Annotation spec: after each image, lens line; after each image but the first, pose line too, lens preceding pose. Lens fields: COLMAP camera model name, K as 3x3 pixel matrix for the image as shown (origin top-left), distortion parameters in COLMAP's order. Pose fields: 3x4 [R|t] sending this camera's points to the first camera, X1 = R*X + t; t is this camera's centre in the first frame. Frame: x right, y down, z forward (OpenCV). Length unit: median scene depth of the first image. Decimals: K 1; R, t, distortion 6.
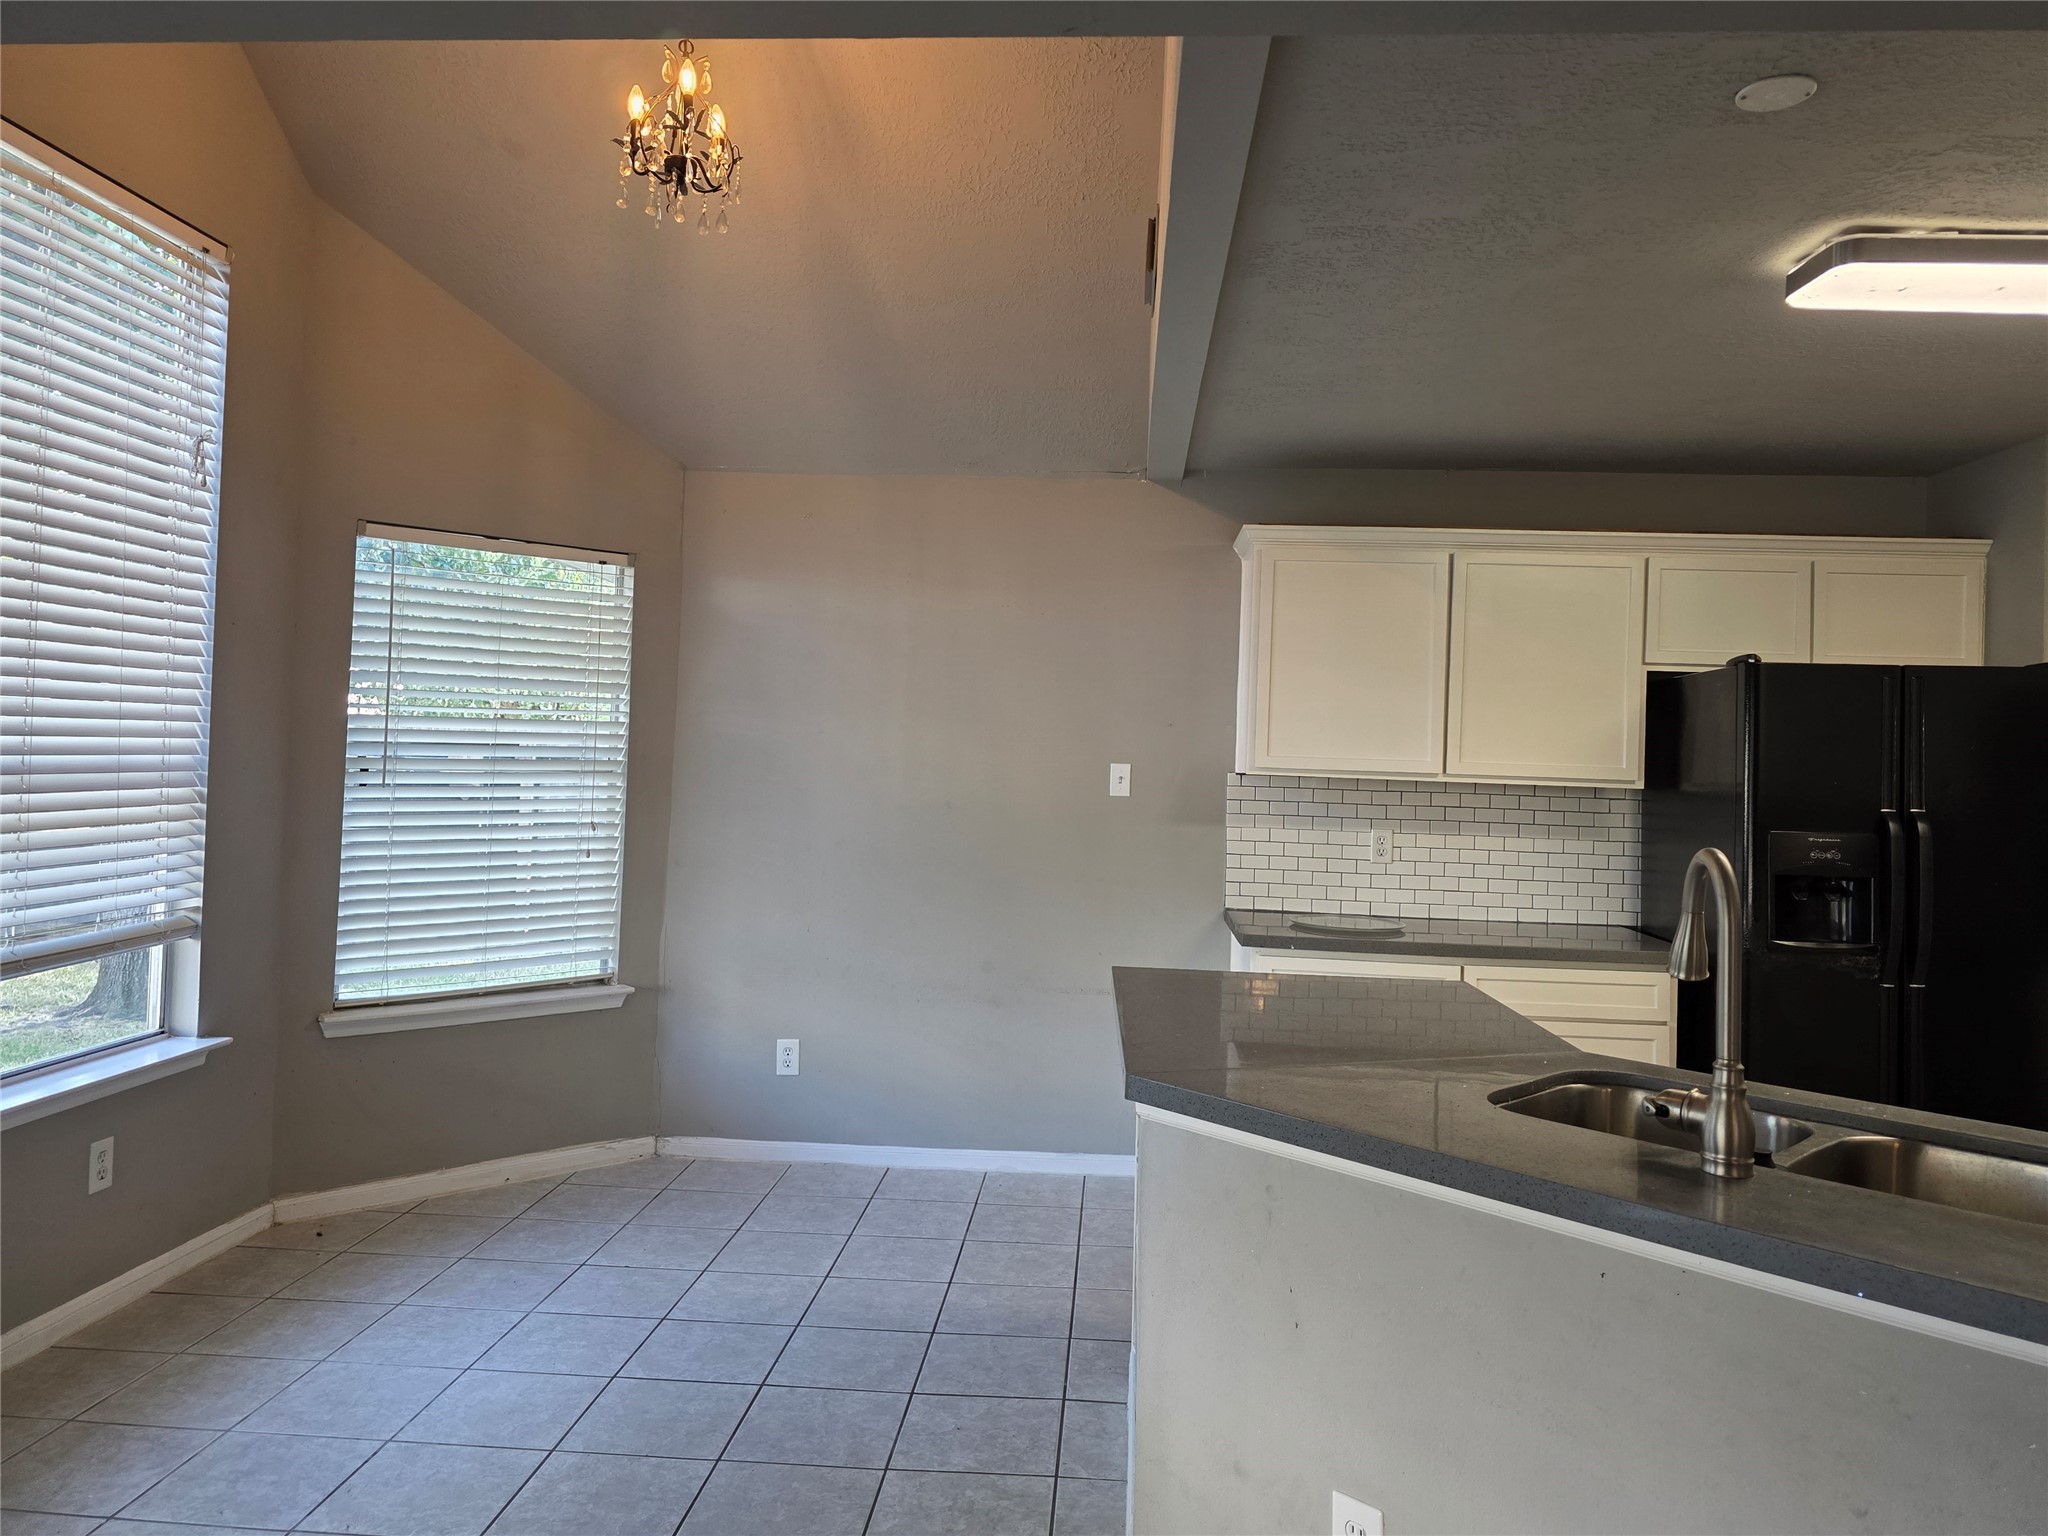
lens RADIAL K [[1370.9, 0, 1023.0], [0, 1370.9, 719.0], [0, 0, 1]] dist [0.043860, -0.051022]
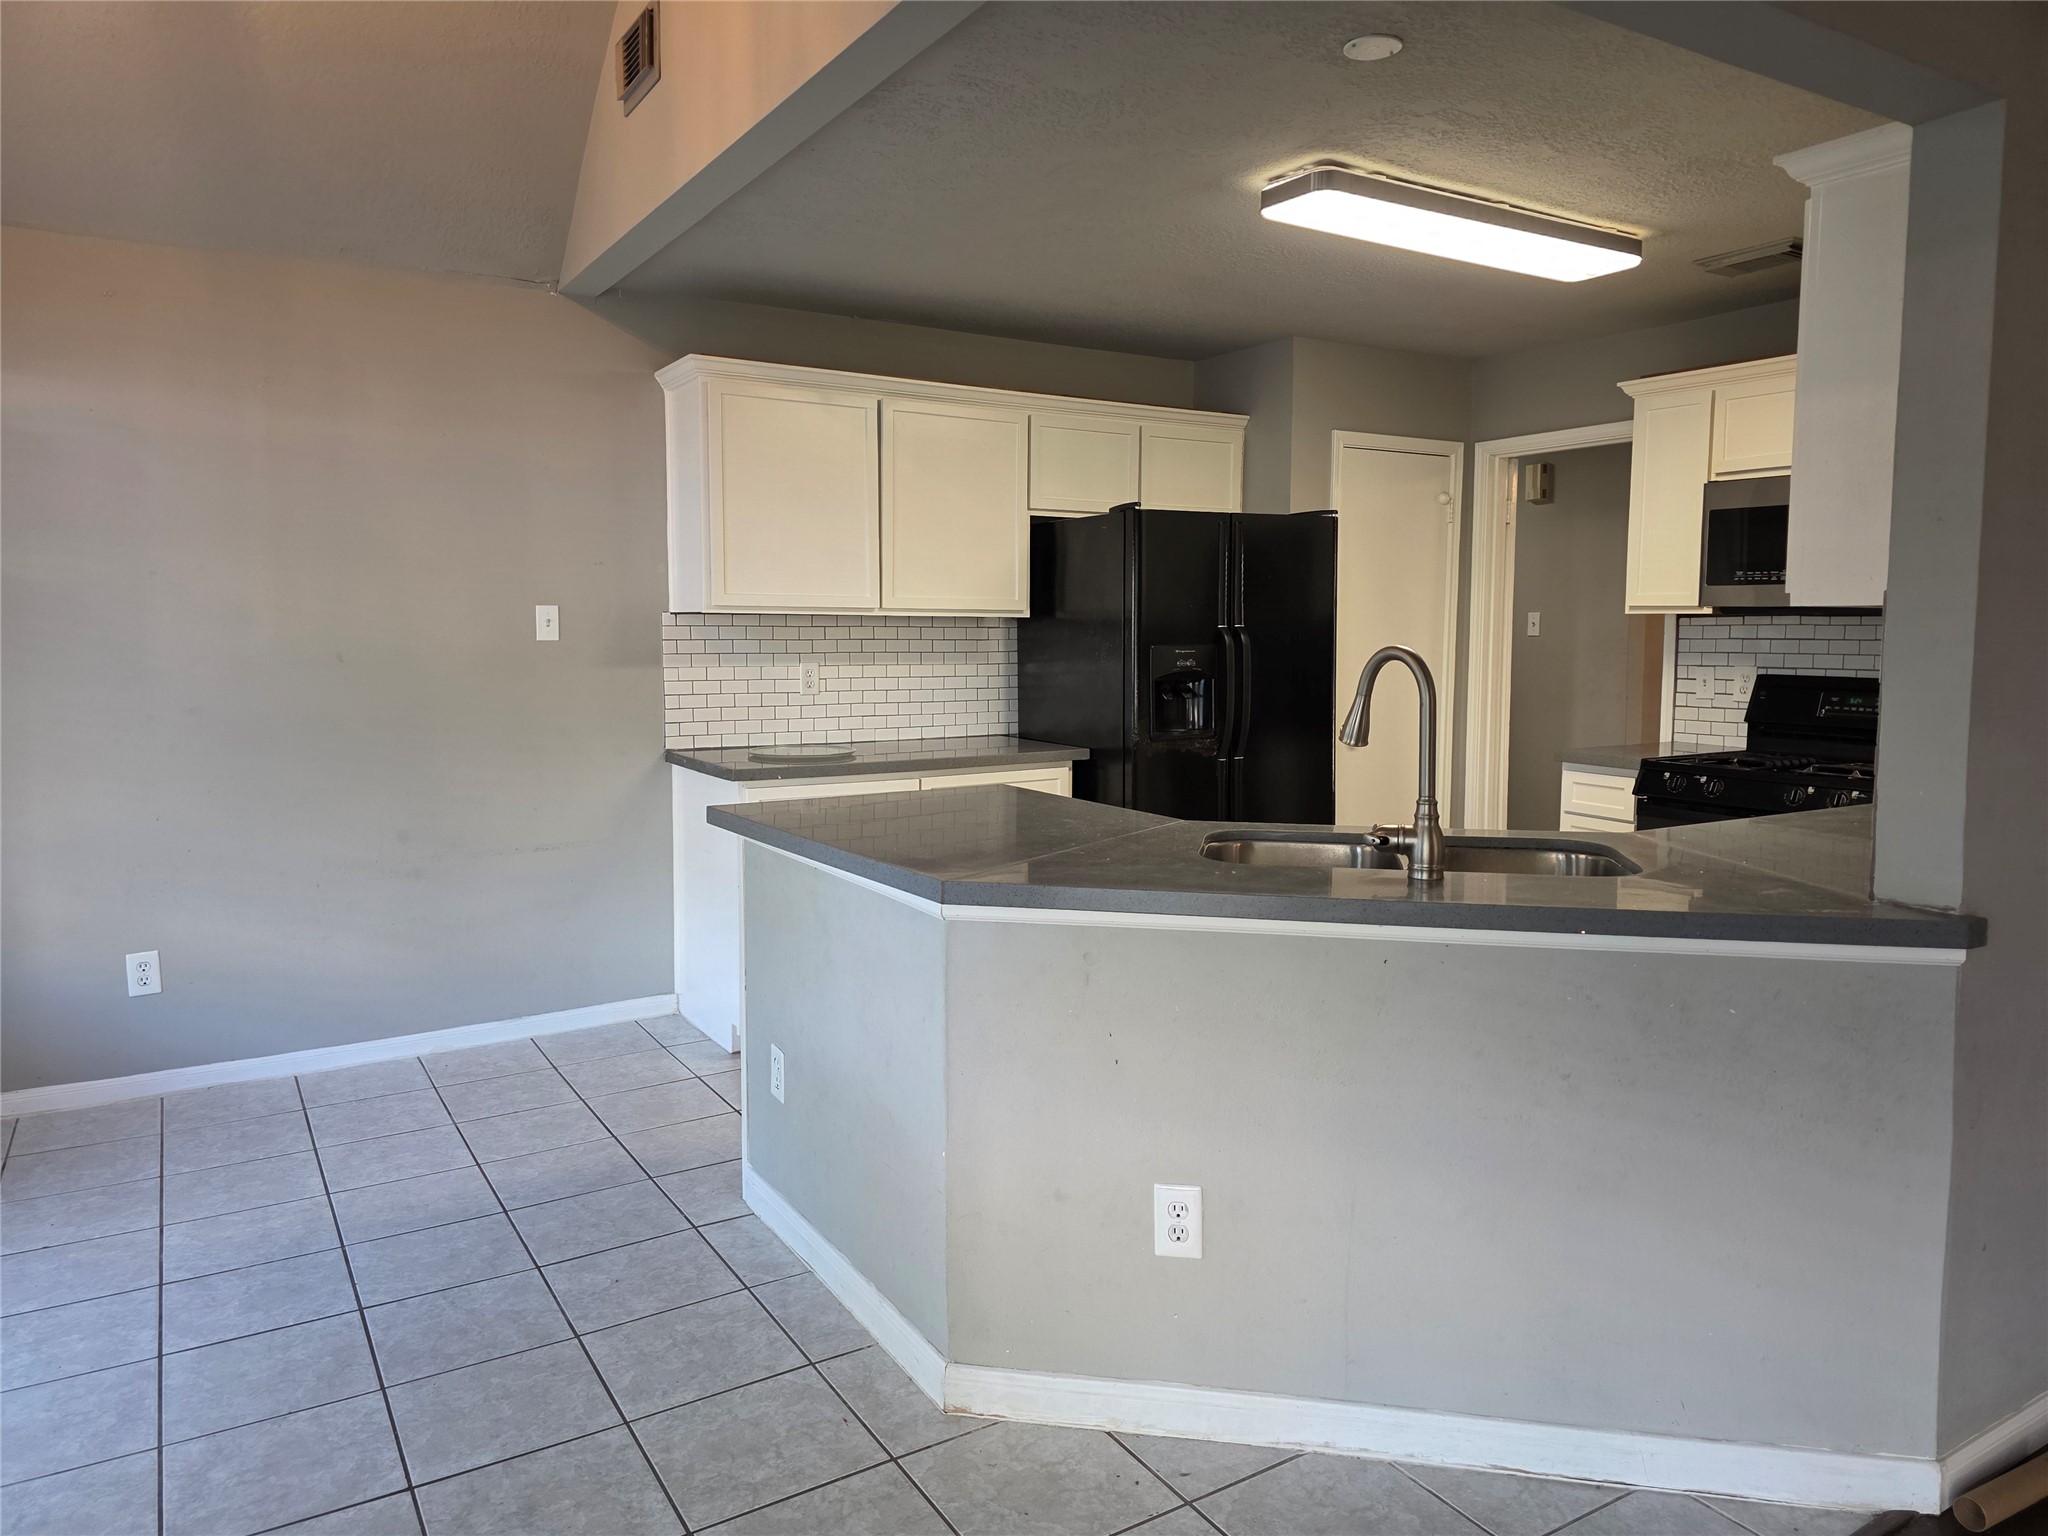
lens RADIAL K [[1370.9, 0, 1023.0], [0, 1370.9, 719.0], [0, 0, 1]] dist [0.043860, -0.051022]
pose [[0.820107, -0.068843, 0.568055, -0.221769], [0.005131, 0.993581, 0.113004, 0.005296], [-0.572188, -0.089761, 0.815196, 0.047287]]
